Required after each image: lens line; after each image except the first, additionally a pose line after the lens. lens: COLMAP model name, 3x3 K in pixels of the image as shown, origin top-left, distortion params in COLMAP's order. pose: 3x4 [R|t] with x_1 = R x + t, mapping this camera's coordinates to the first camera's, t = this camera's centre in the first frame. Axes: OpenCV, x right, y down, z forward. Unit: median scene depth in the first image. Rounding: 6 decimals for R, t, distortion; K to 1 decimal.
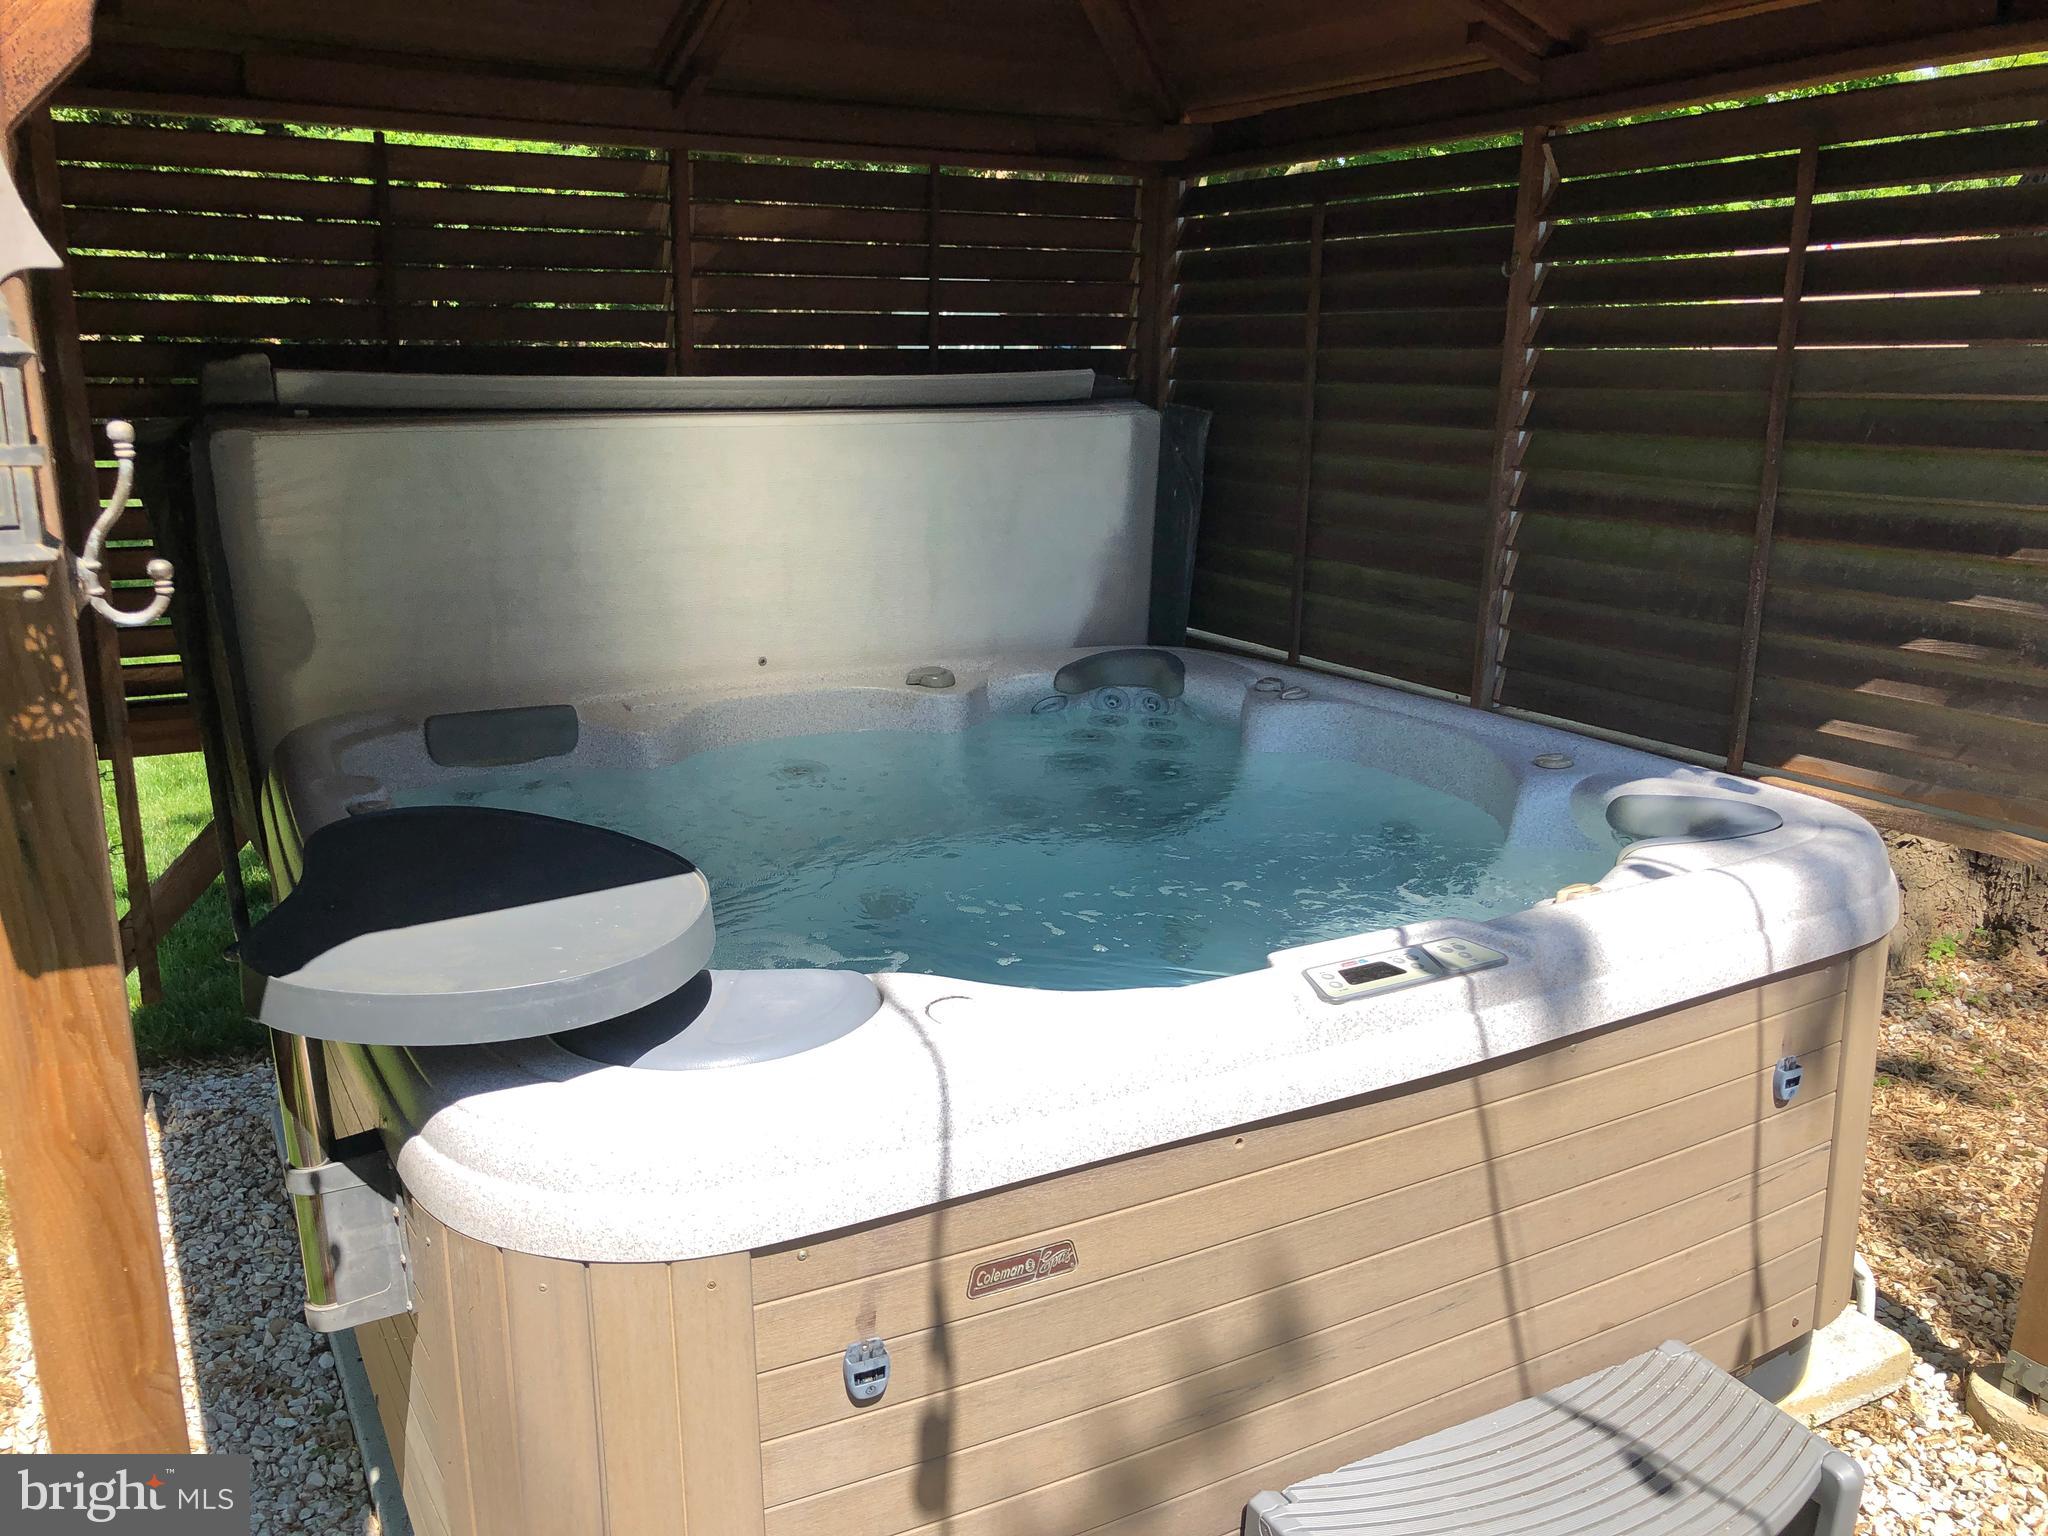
lens RADIAL K [[1702.8, 0, 1093.0], [0, 1702.8, 767.4], [0, 0, 1]] dist [0.003258, 0.004125]
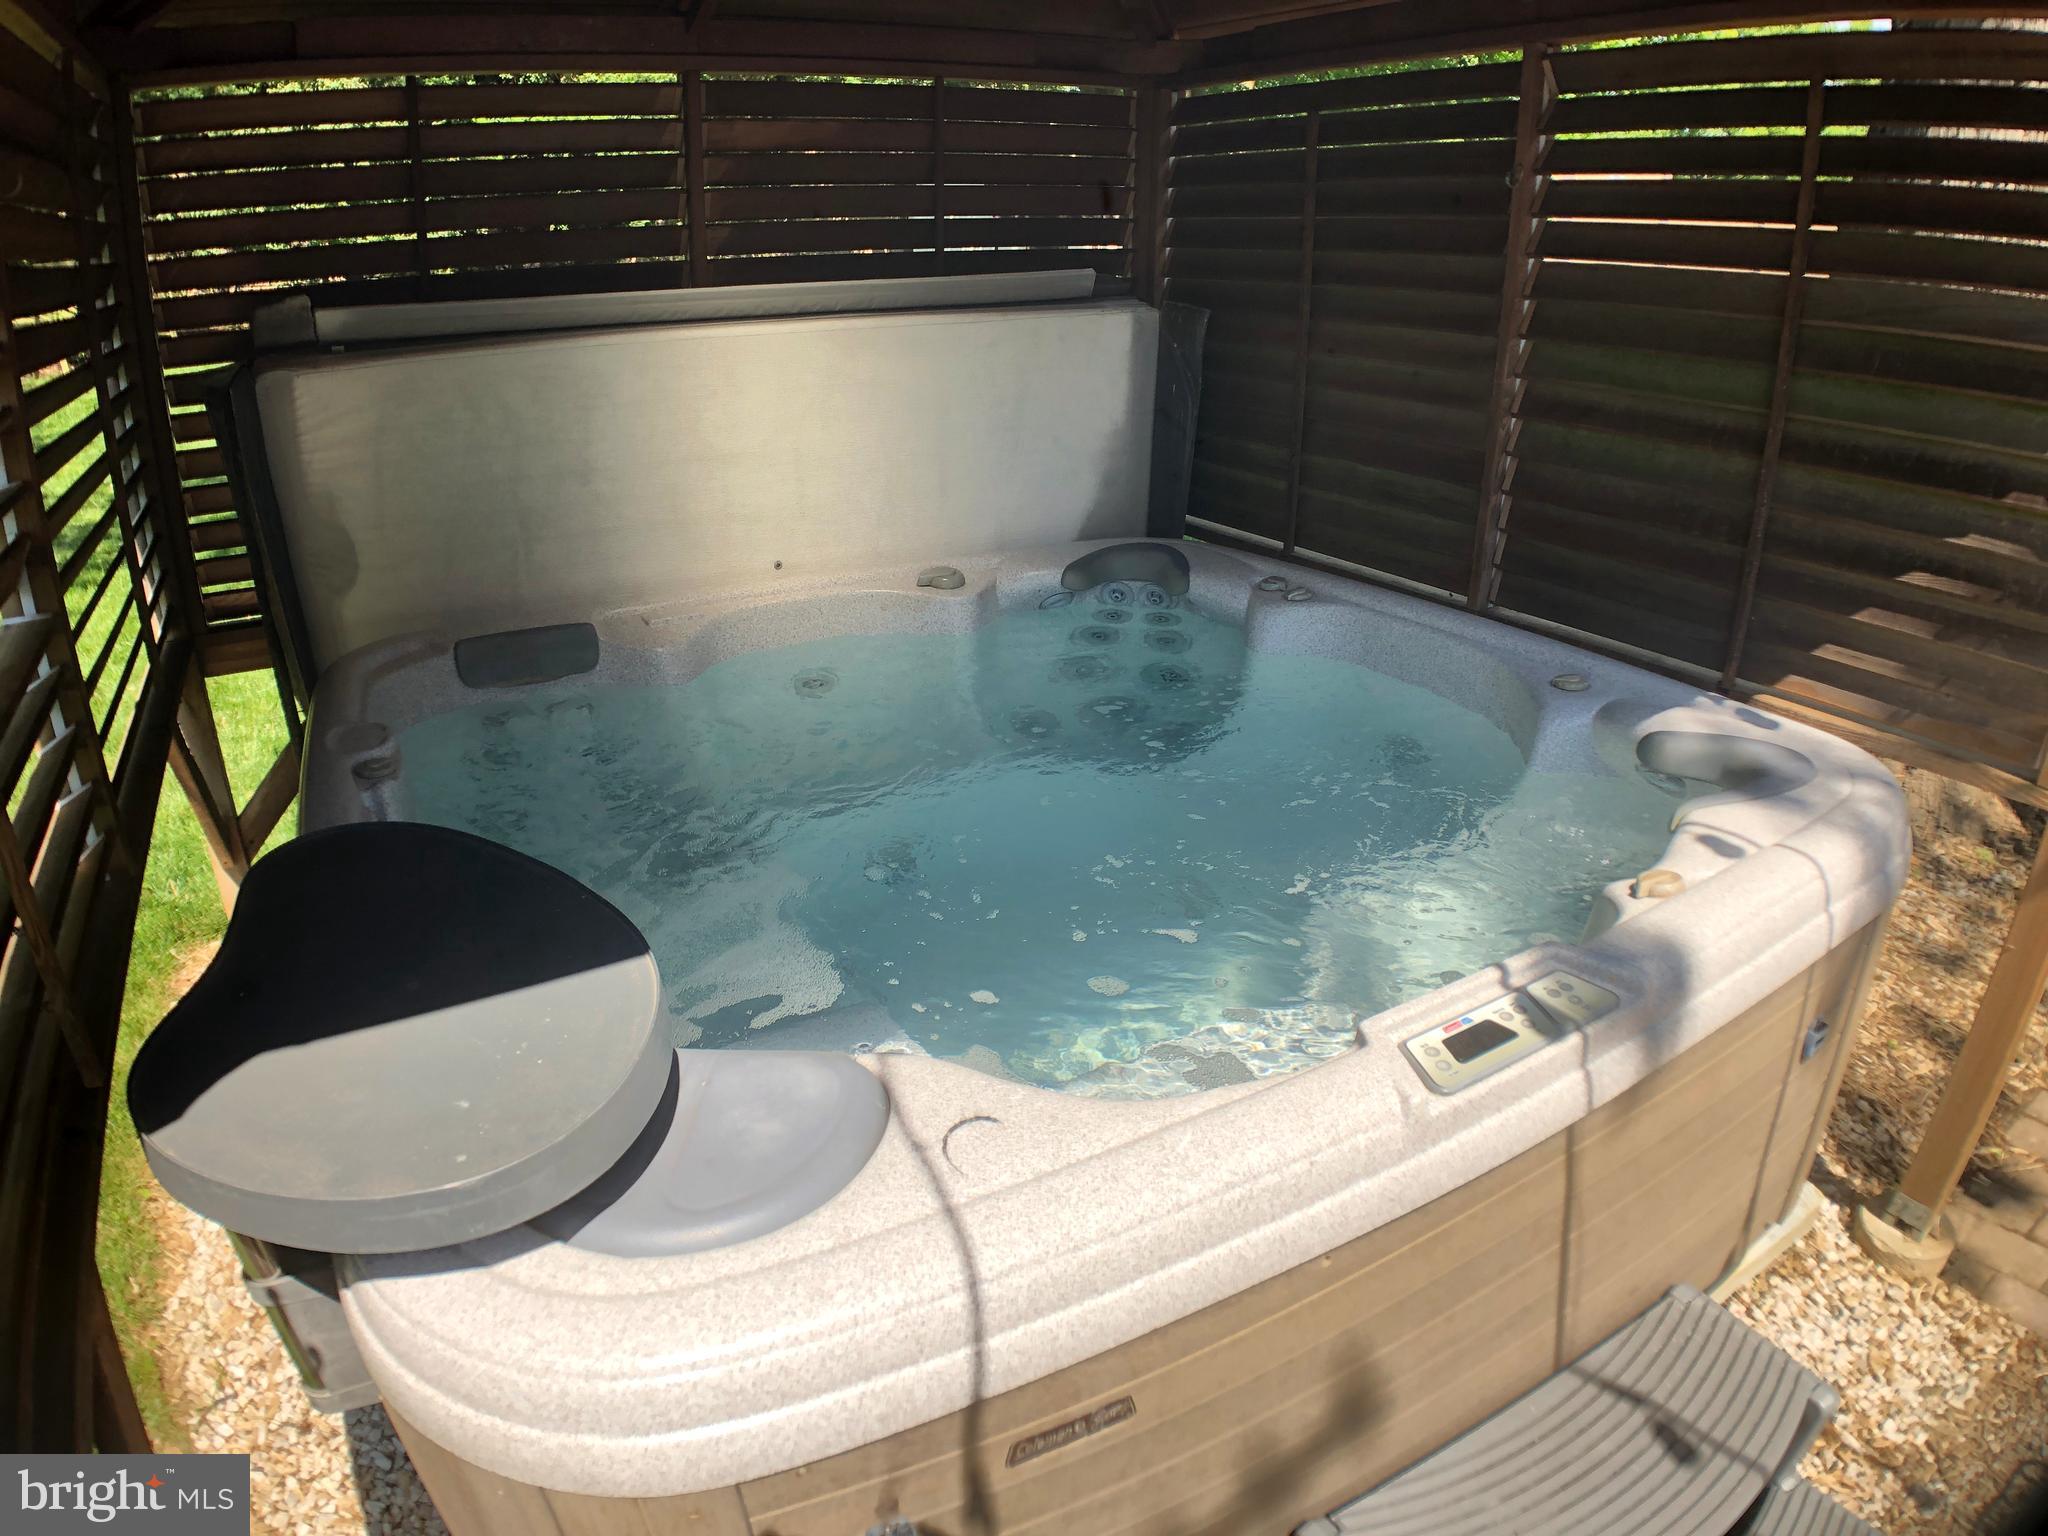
lens RADIAL K [[1264.2, 0, 1064.0], [0, 1264.2, 766.7], [0, 0, 1]] dist [-0.165276, 0.027006]
pose [[0.999963, -0.008280, -0.002463, -0.023569], [0.008567, 0.987151, 0.159559, -0.068800], [0.001110, -0.159575, 0.987185, 0.269267]]
